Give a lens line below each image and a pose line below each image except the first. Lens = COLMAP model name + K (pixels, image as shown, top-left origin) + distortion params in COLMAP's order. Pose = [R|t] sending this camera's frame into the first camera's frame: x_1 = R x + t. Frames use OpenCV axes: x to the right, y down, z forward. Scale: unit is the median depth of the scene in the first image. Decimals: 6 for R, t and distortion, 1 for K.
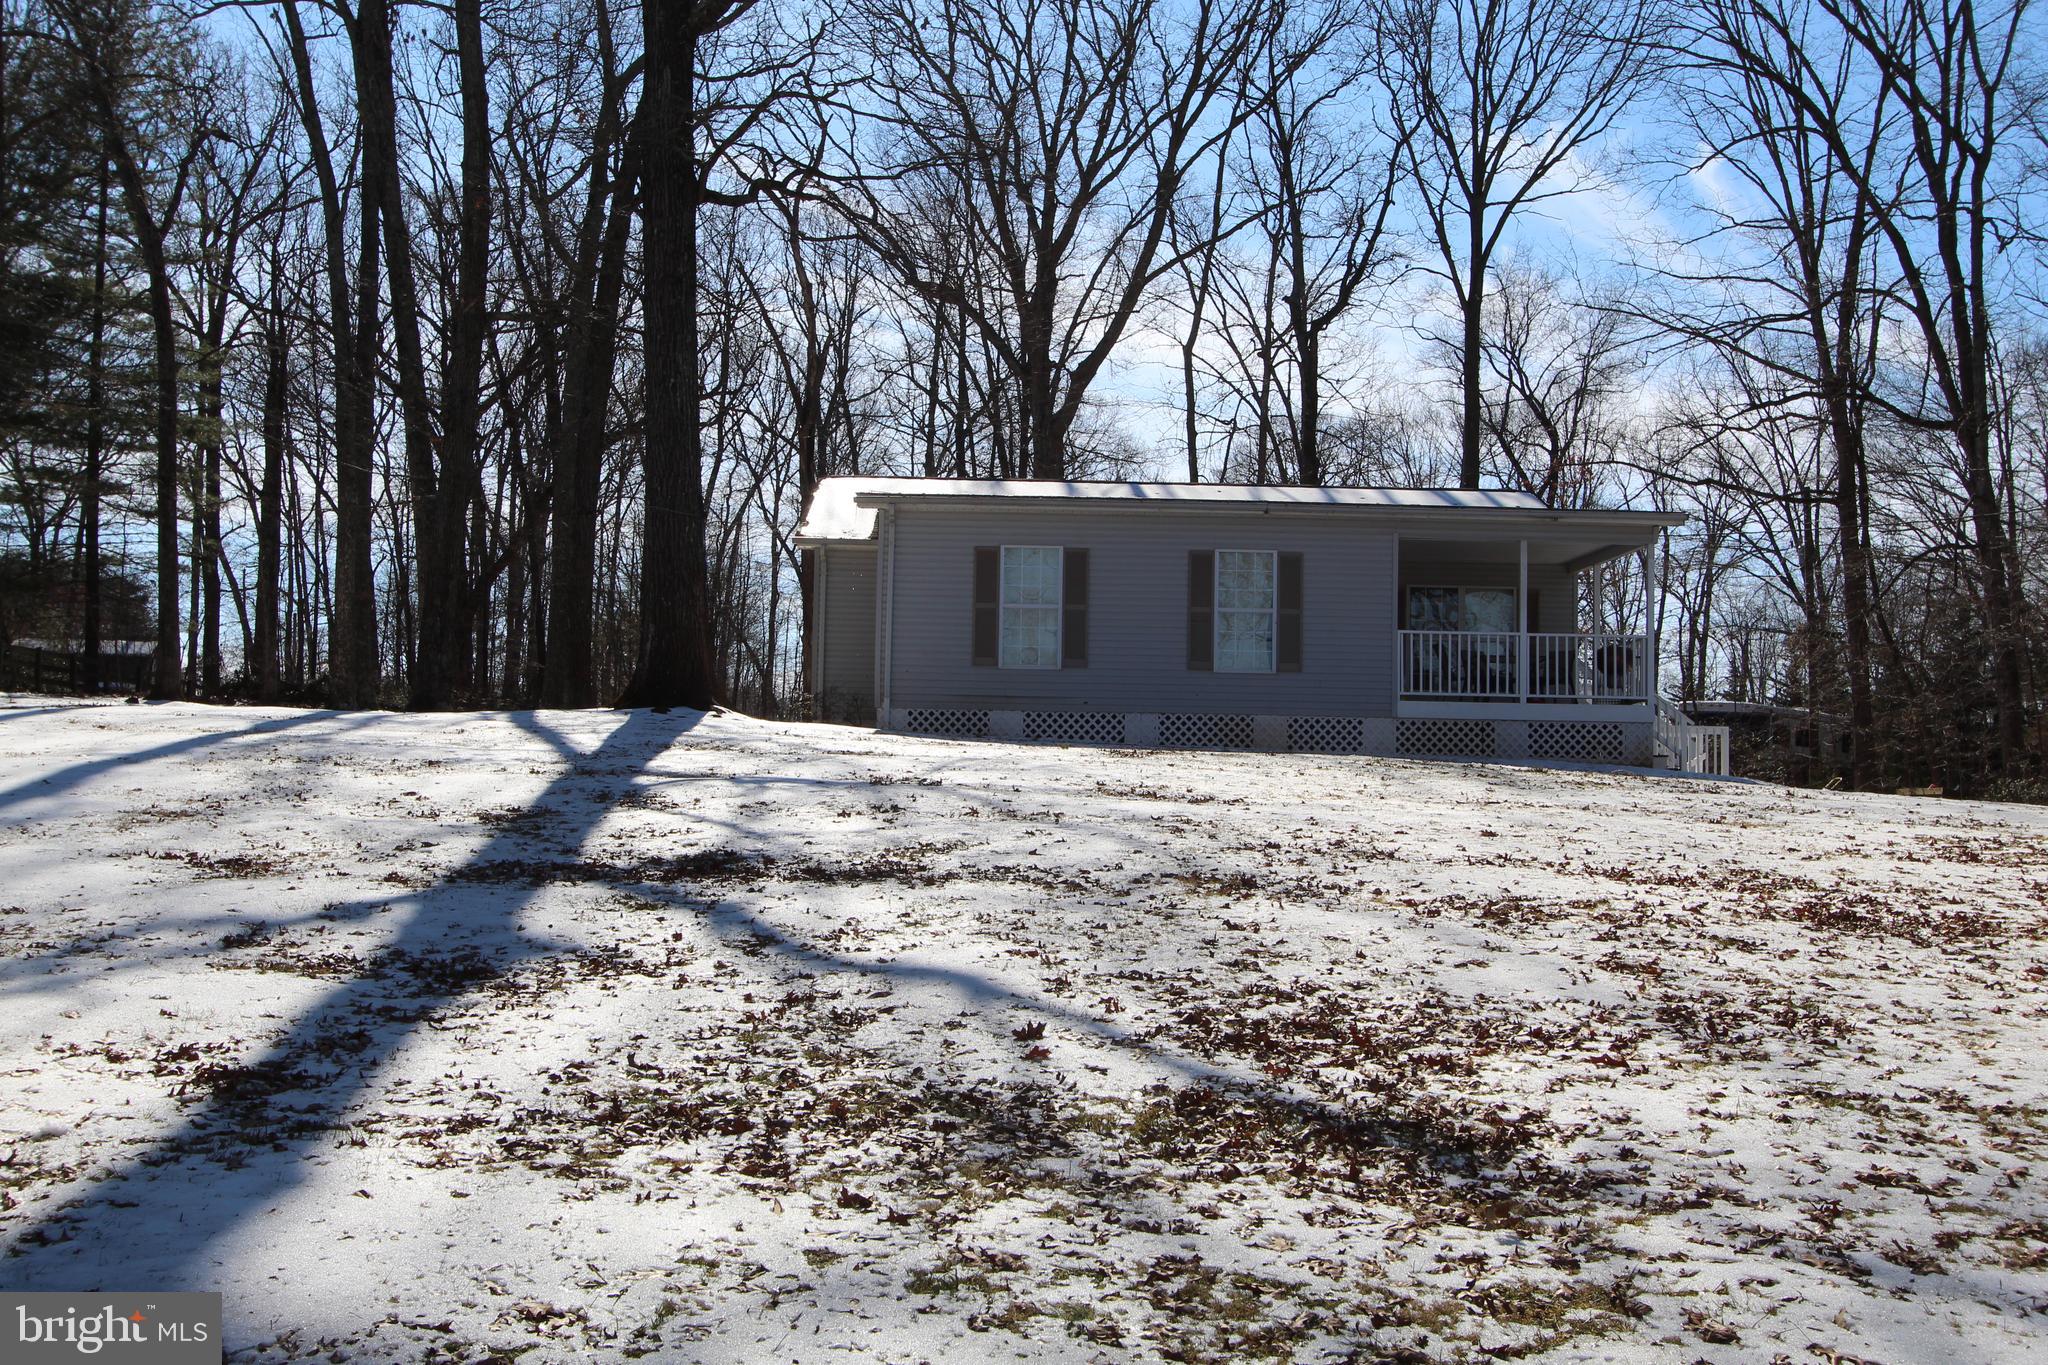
lens RADIAL K [[1944.9, 0, 1022.4], [0, 1944.9, 693.4], [0, 0, 1]] dist [0.009496, 0.000000]
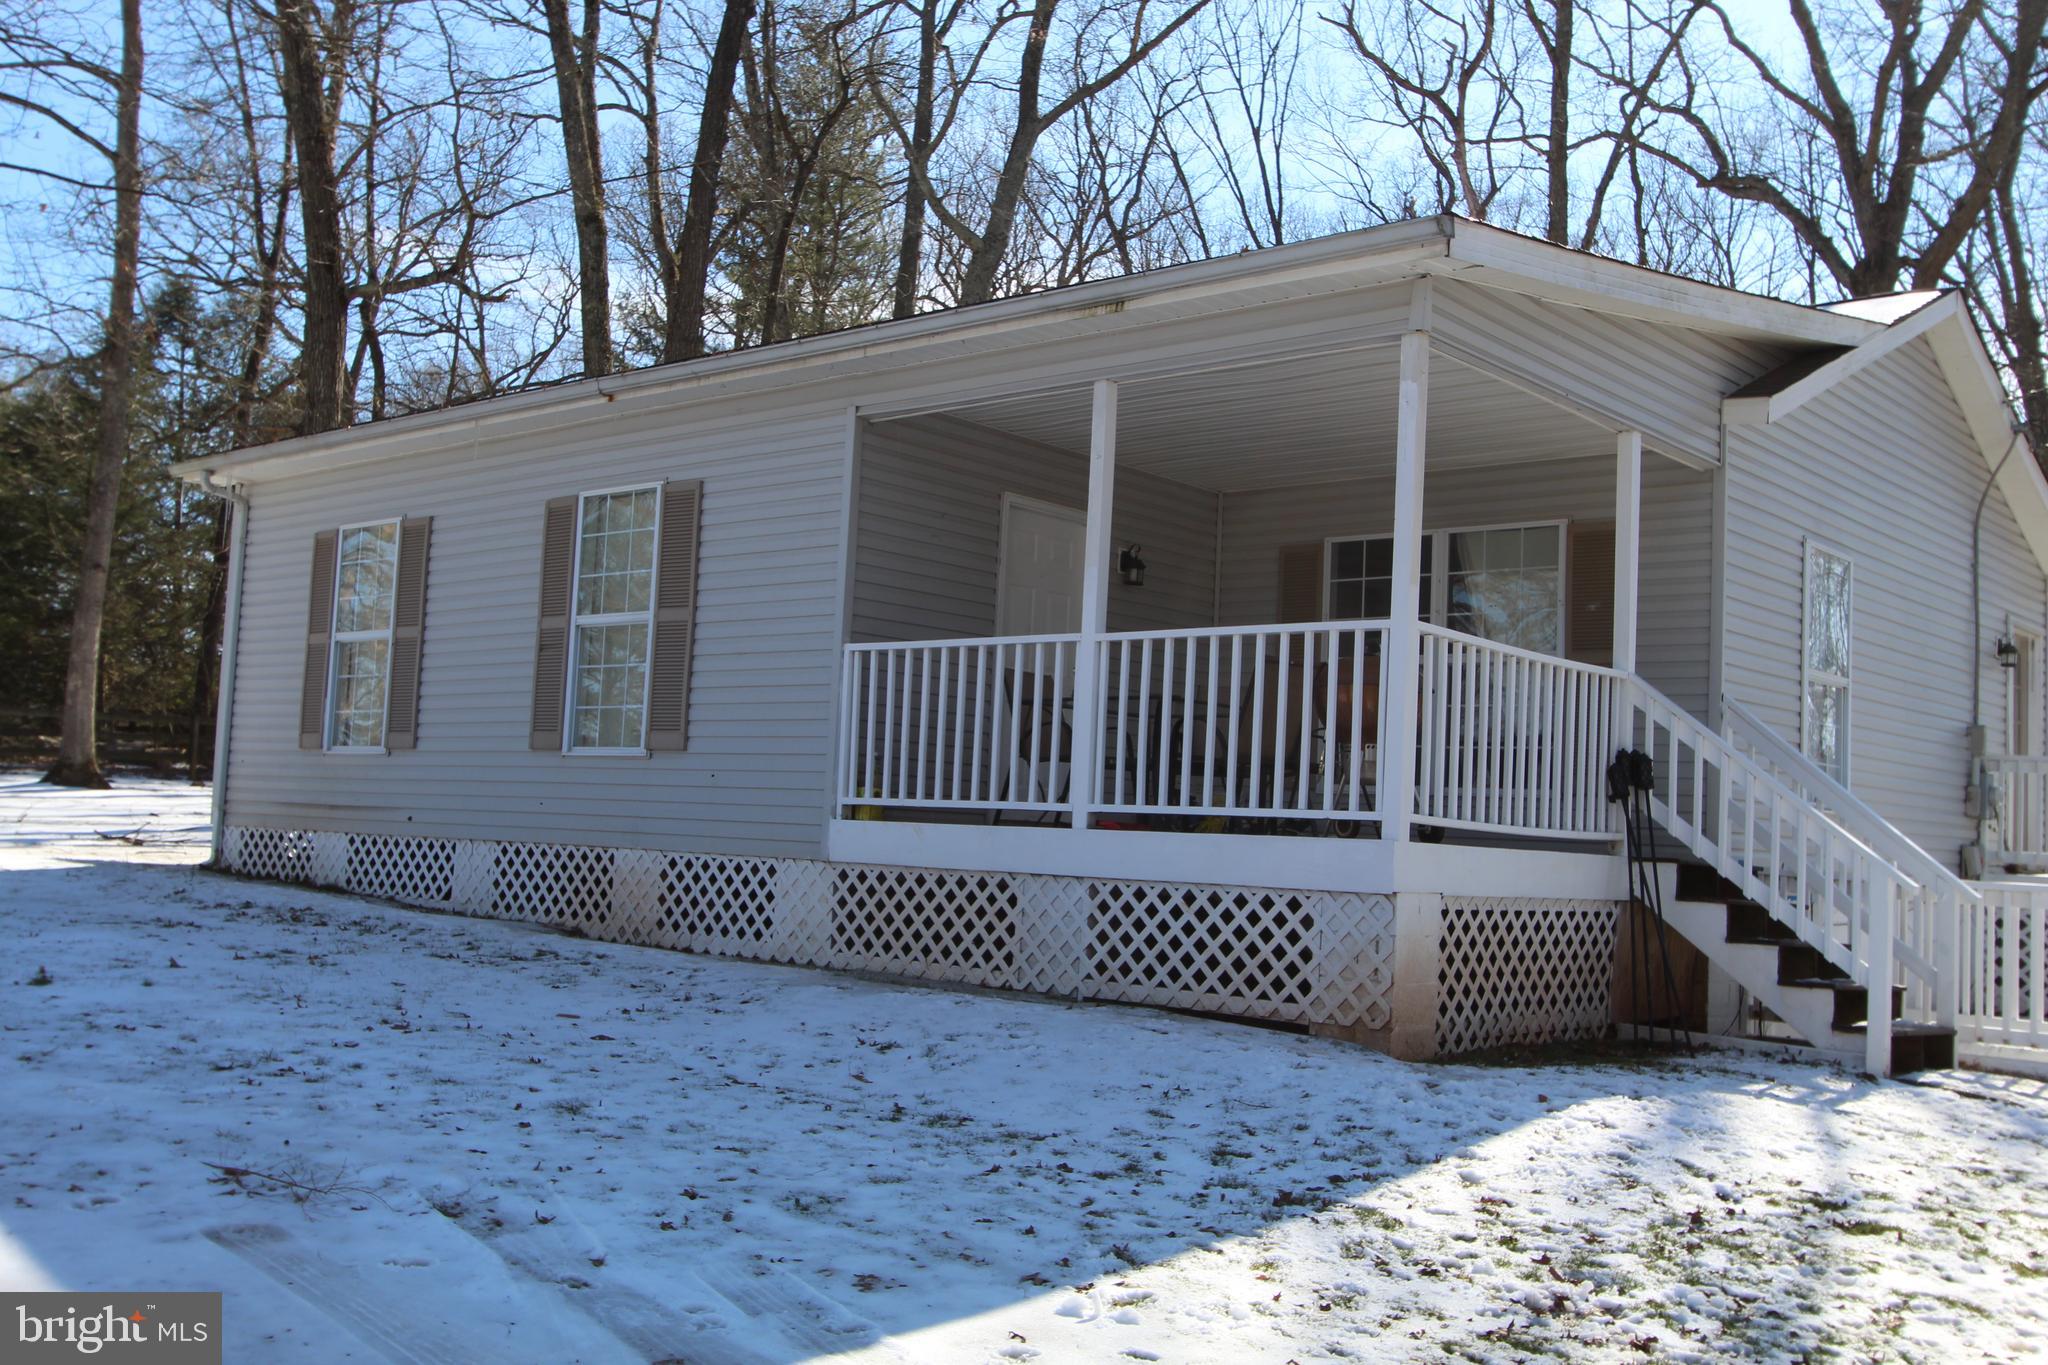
lens RADIAL K [[1944.9, 0, 1037.4], [0, 1944.9, 692.0], [0, 0, 1]] dist [0.009496, 0.000000]
pose [[0.738737, -0.035594, -0.673053, 0.242525], [0.008672, 0.999024, -0.043315, -0.002353], [0.673938, 0.026162, 0.738325, 0.356837]]
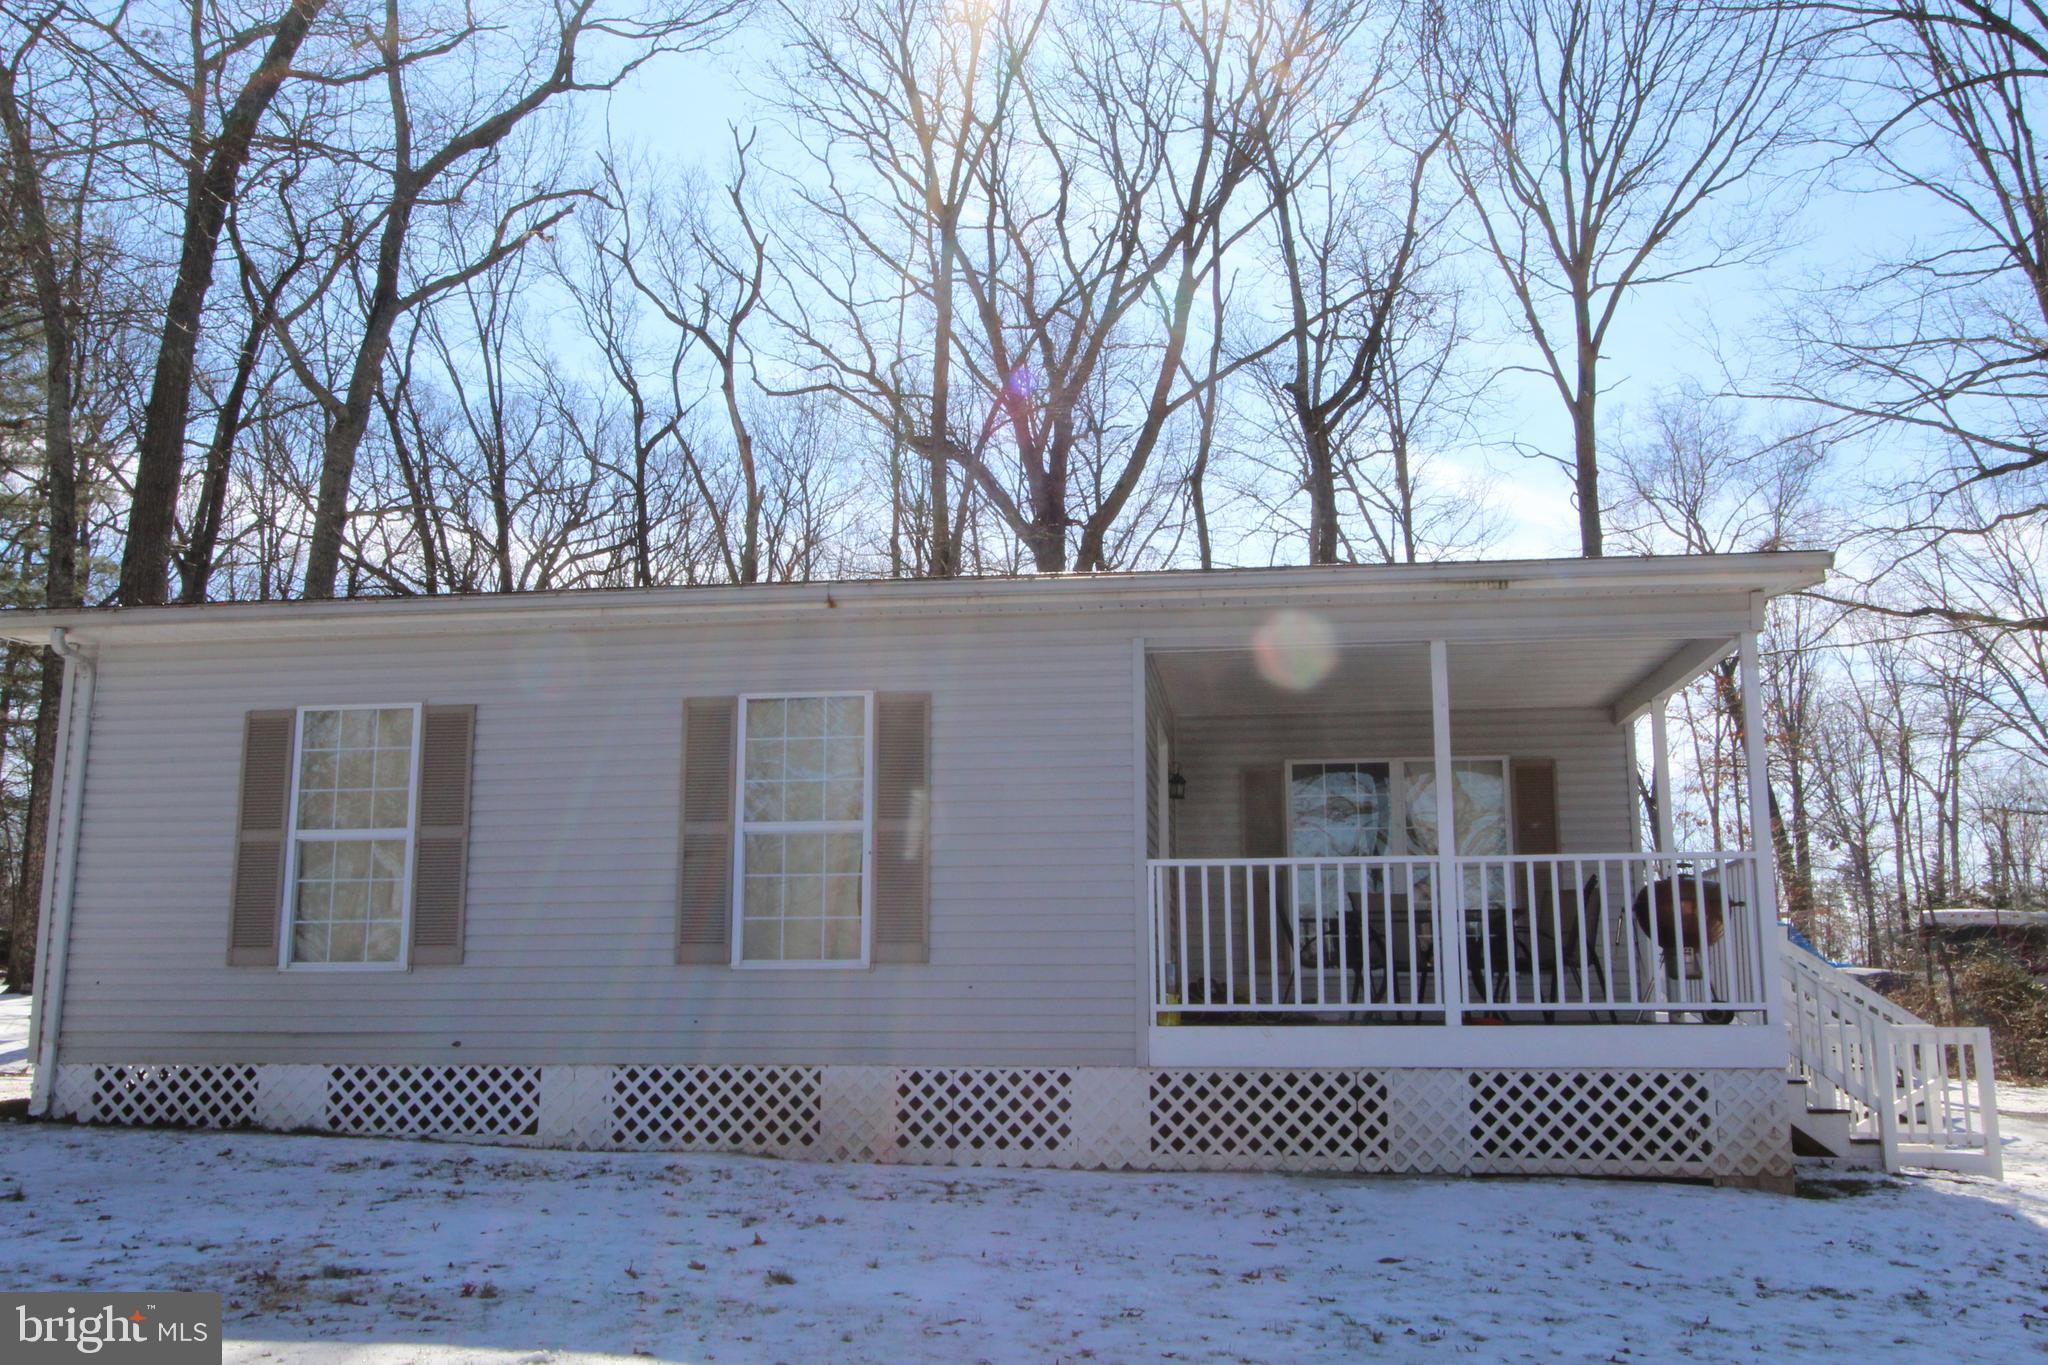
lens RADIAL K [[1749.1, 0, 1024.9], [0, 1749.1, 688.8], [0, 0, 1]] dist [-0.004413, 0.019383]
pose [[0.987716, -0.046285, -0.149251, 0.110656], [0.028473, 0.992444, -0.119345, -0.012135], [0.153647, 0.113630, 0.981571, 0.298021]]
